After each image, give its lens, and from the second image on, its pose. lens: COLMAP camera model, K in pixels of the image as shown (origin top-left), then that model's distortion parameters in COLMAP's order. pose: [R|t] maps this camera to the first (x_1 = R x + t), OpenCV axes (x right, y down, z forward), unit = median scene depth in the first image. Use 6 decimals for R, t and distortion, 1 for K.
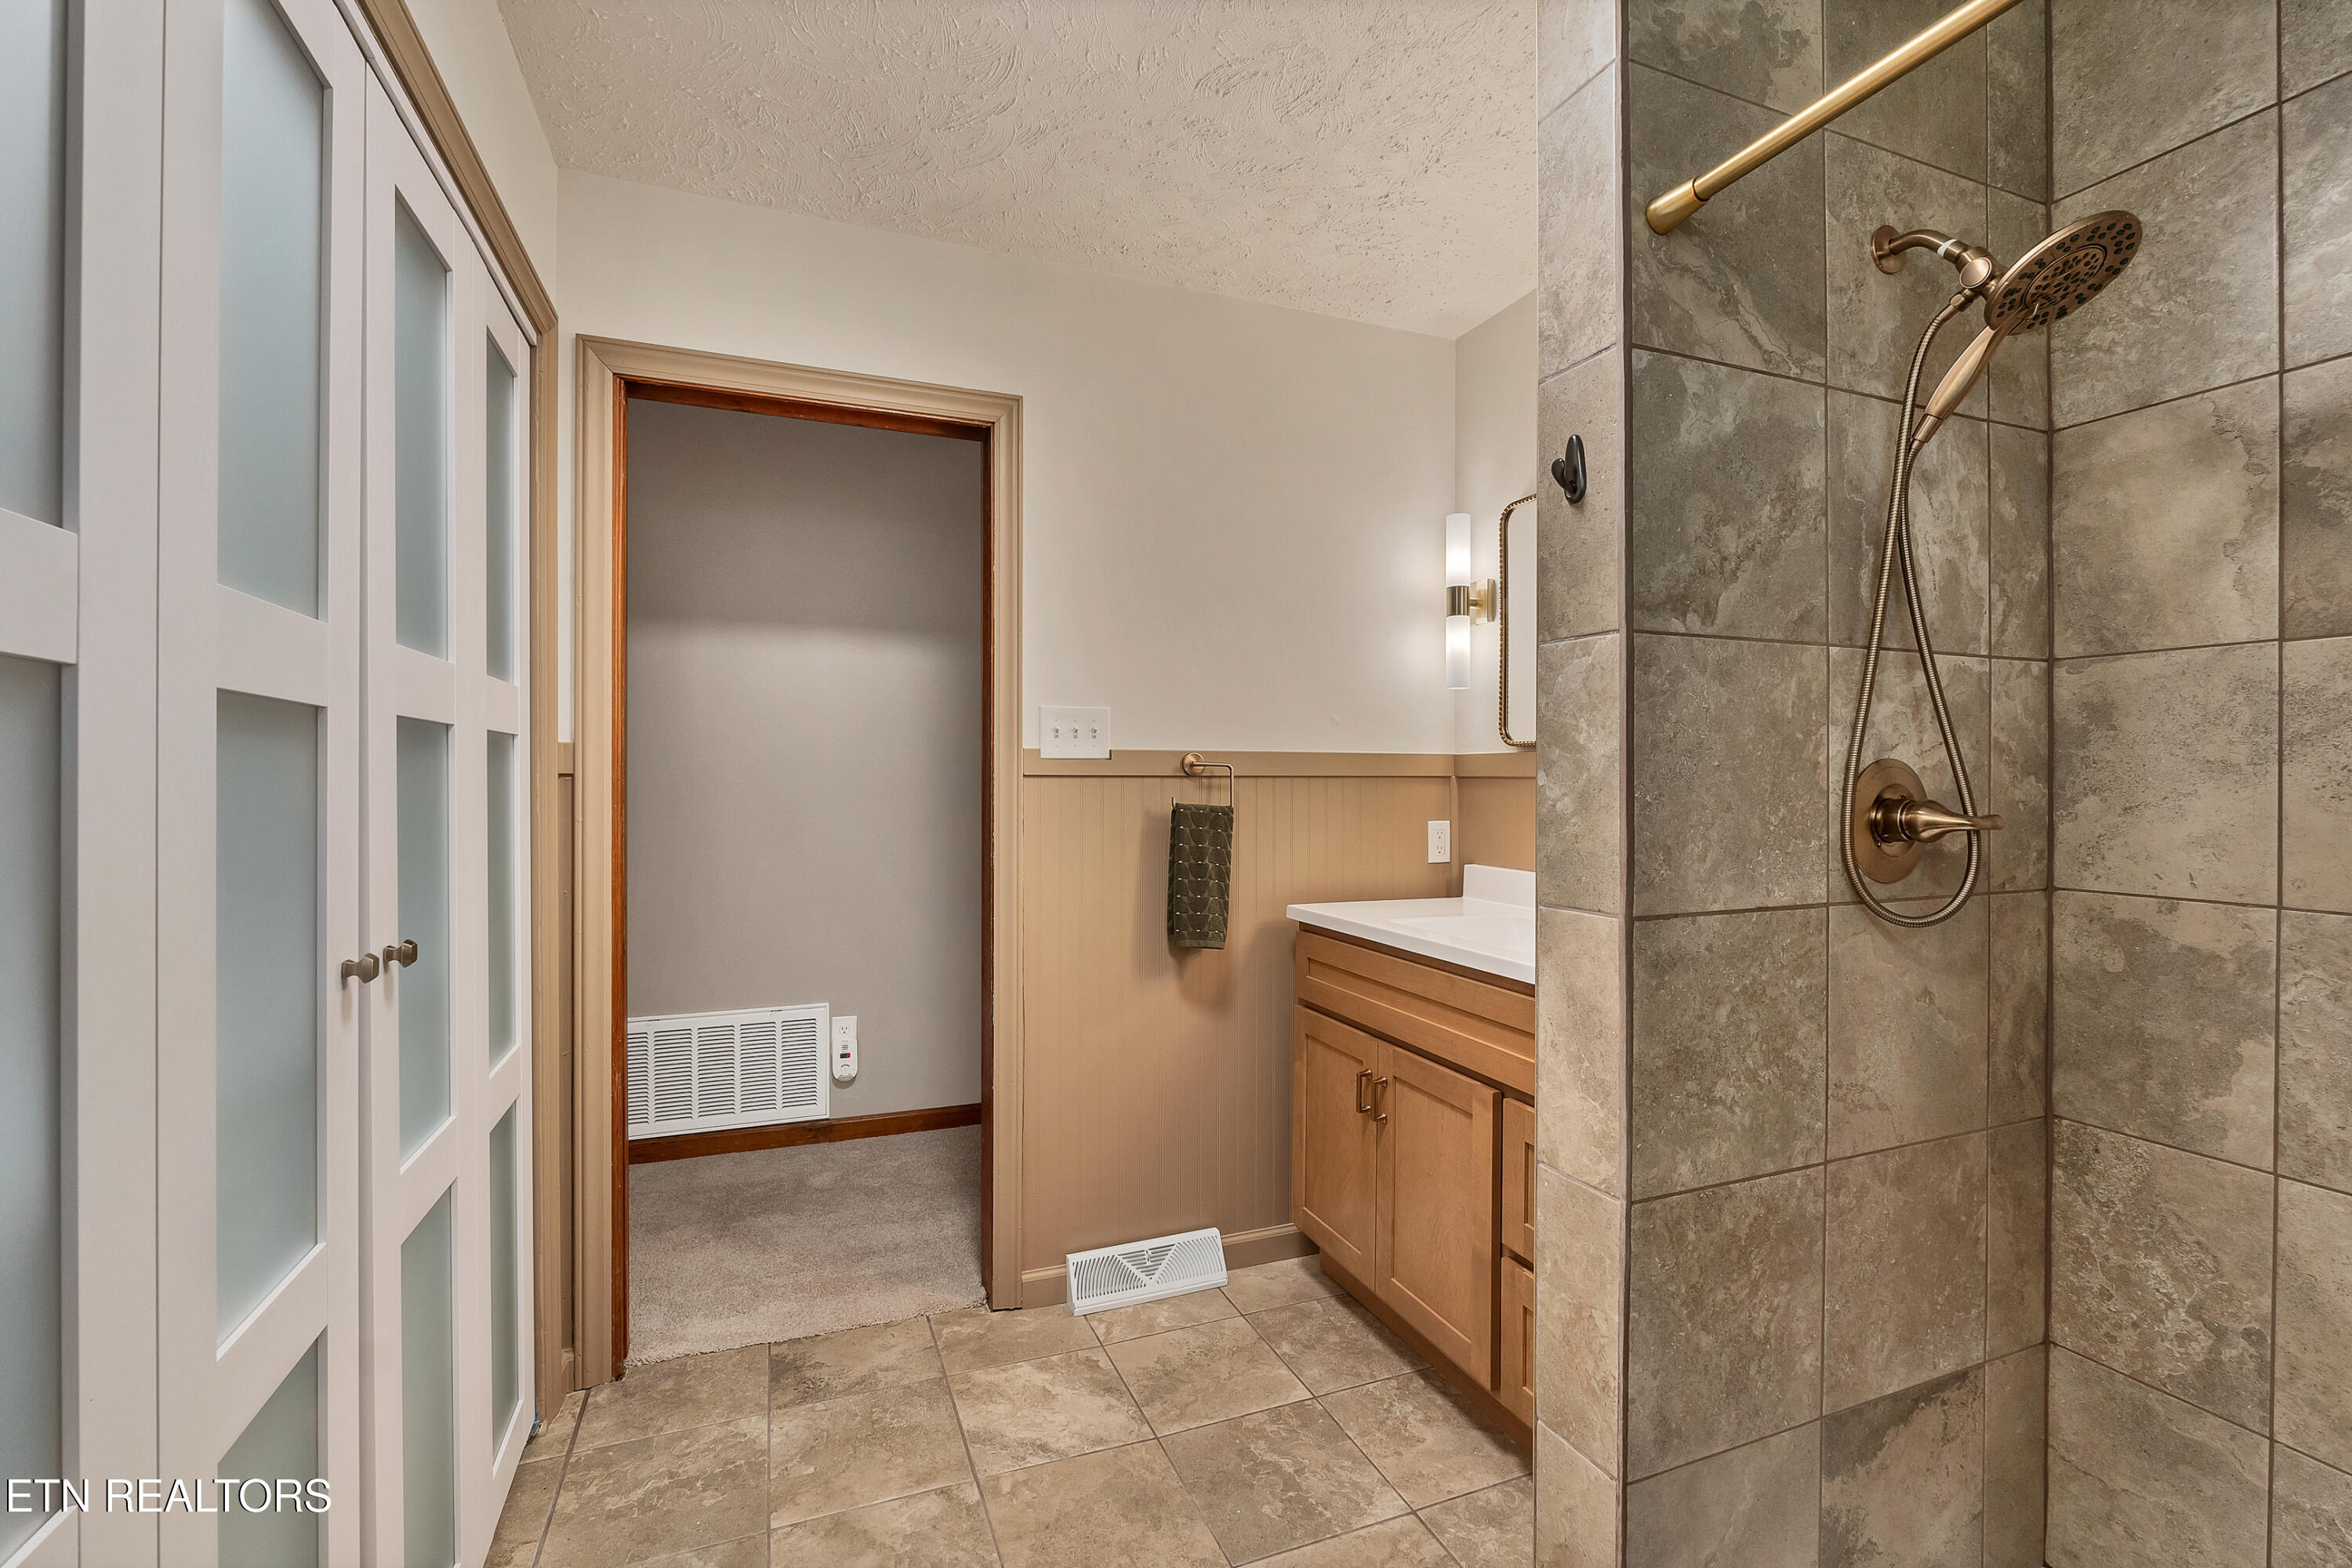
lens RADIAL K [[994.1, 0, 1175.0], [0, 994.1, 763.6], [0, 0, 1]] dist [-0.006714, -0.000743]
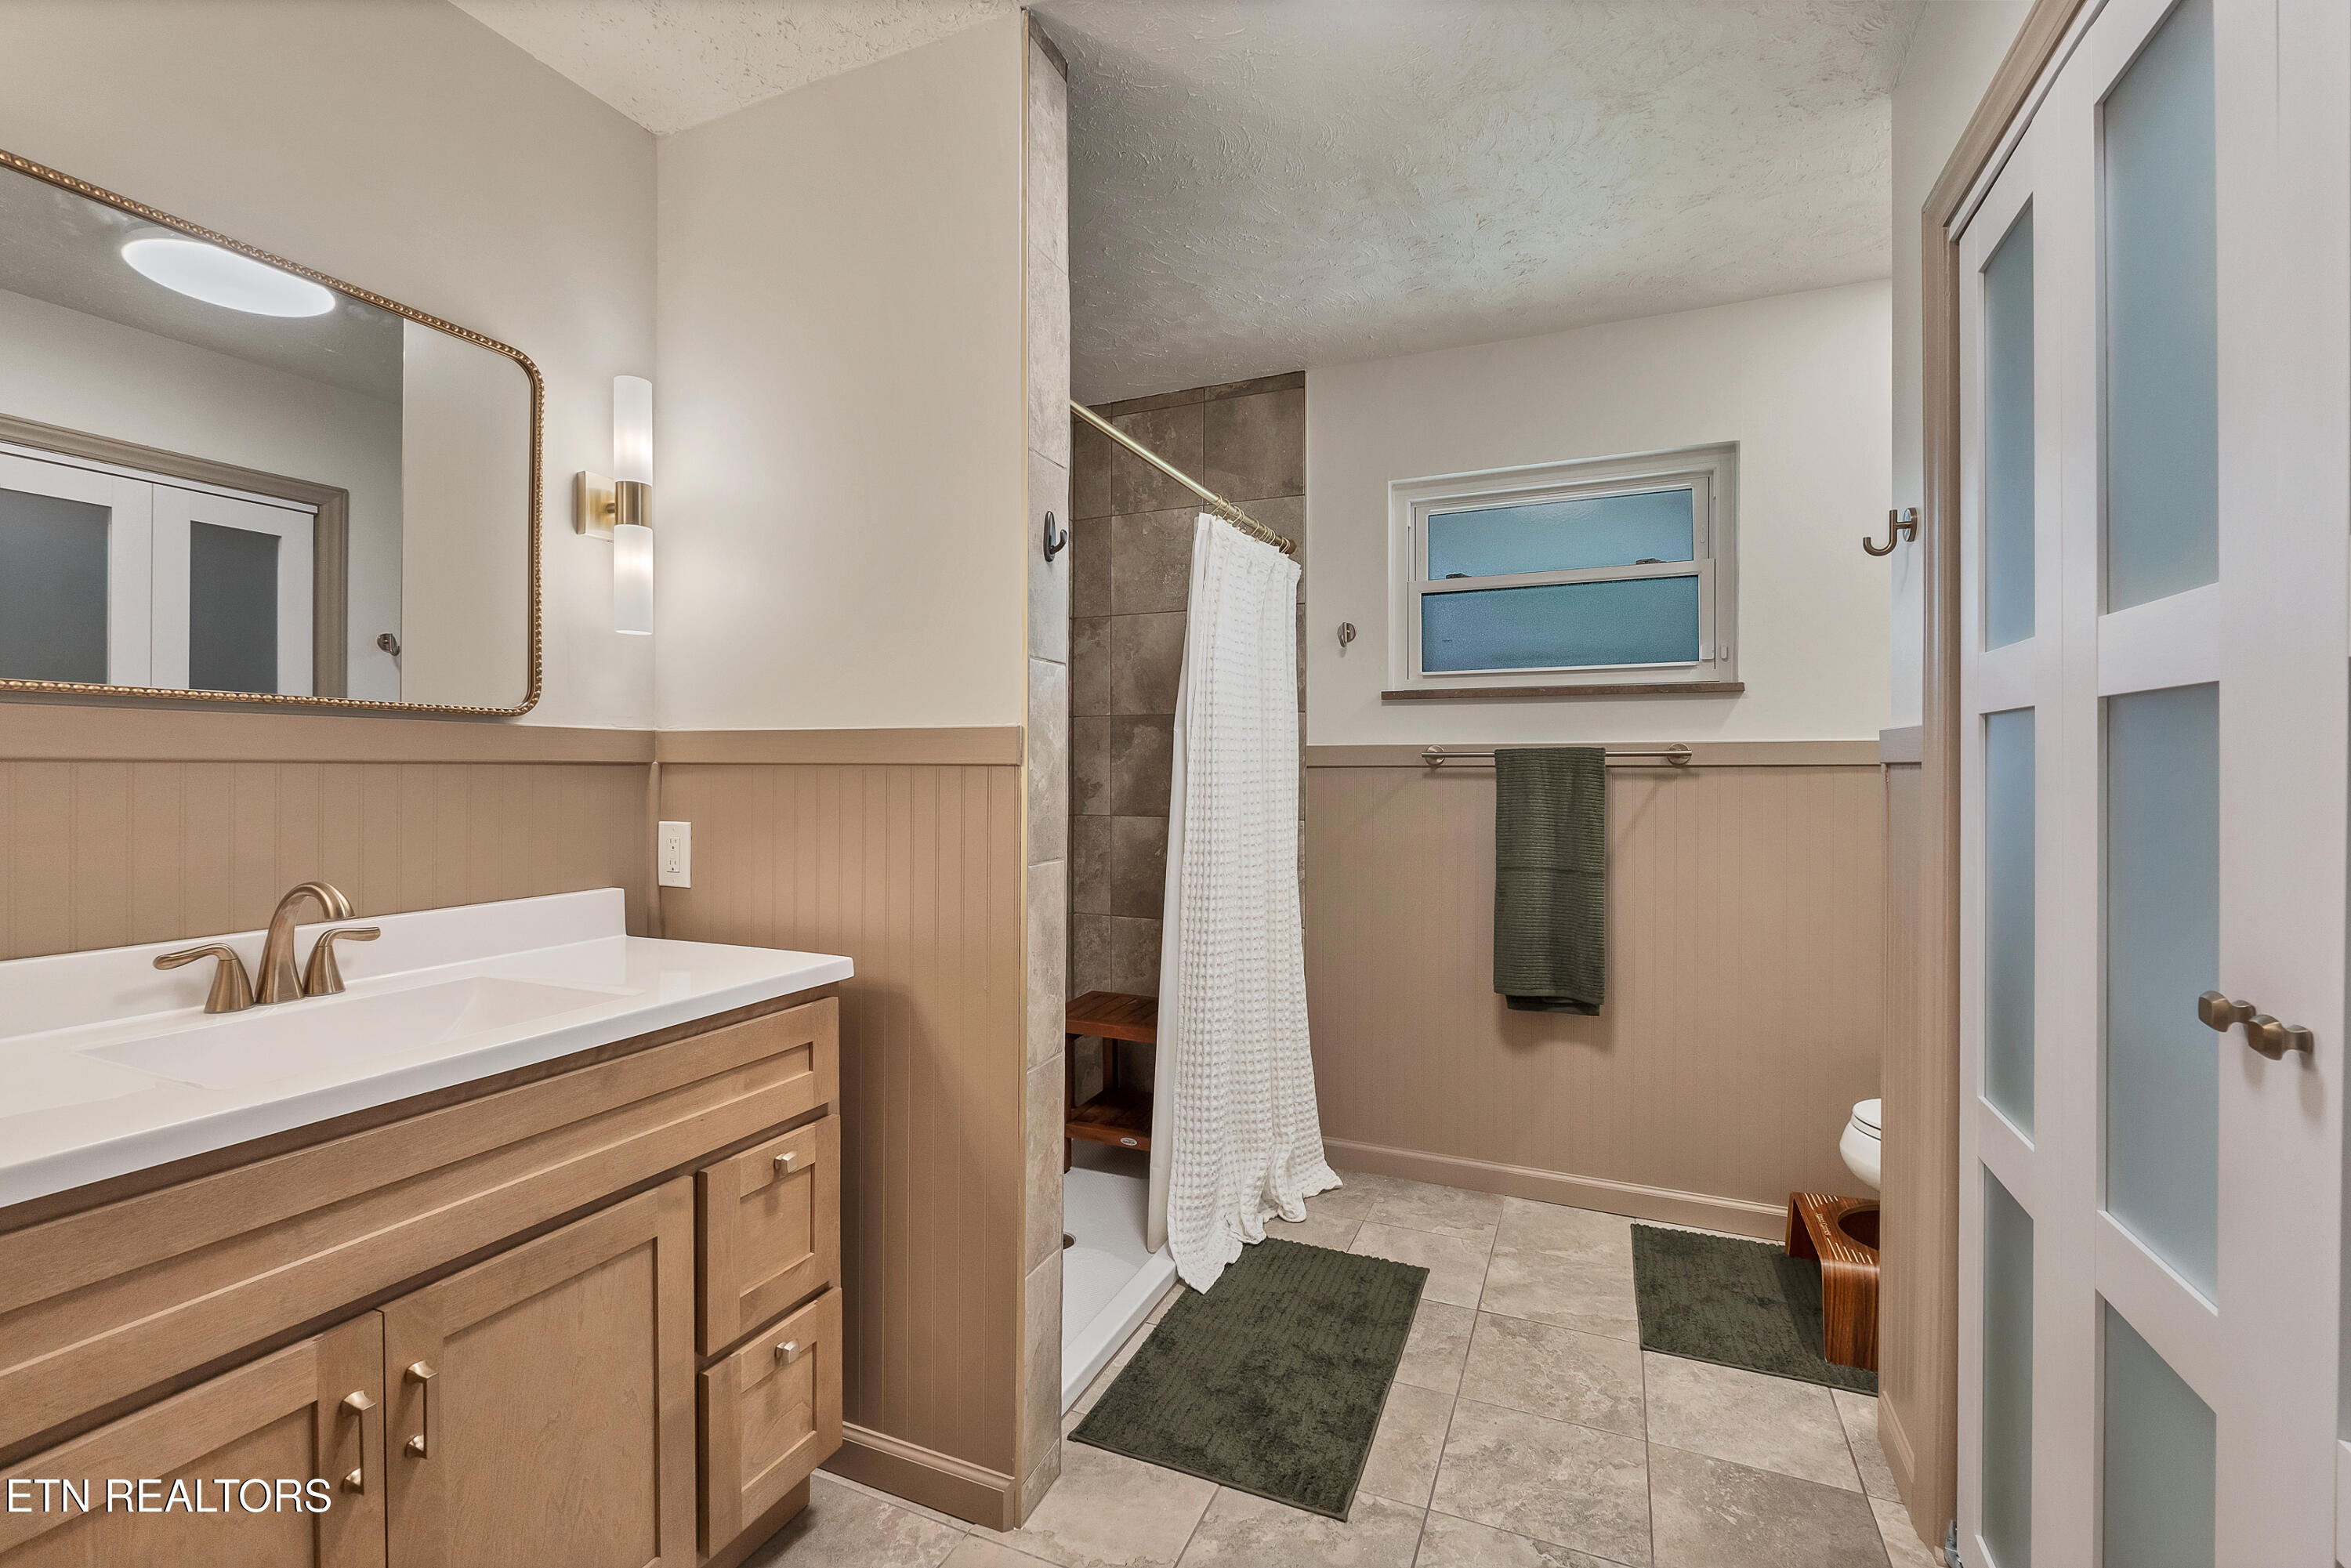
lens RADIAL K [[993.7, 0, 1174.5], [0, 993.7, 763.6], [0, 0, 1]] dist [-0.006714, -0.000743]
pose [[-0.691163, 0.000148, 0.722699, -0.681928], [-0.009582, 0.999910, -0.009369, 0.023864], [-0.722635, -0.013400, -0.691100, 1.775545]]
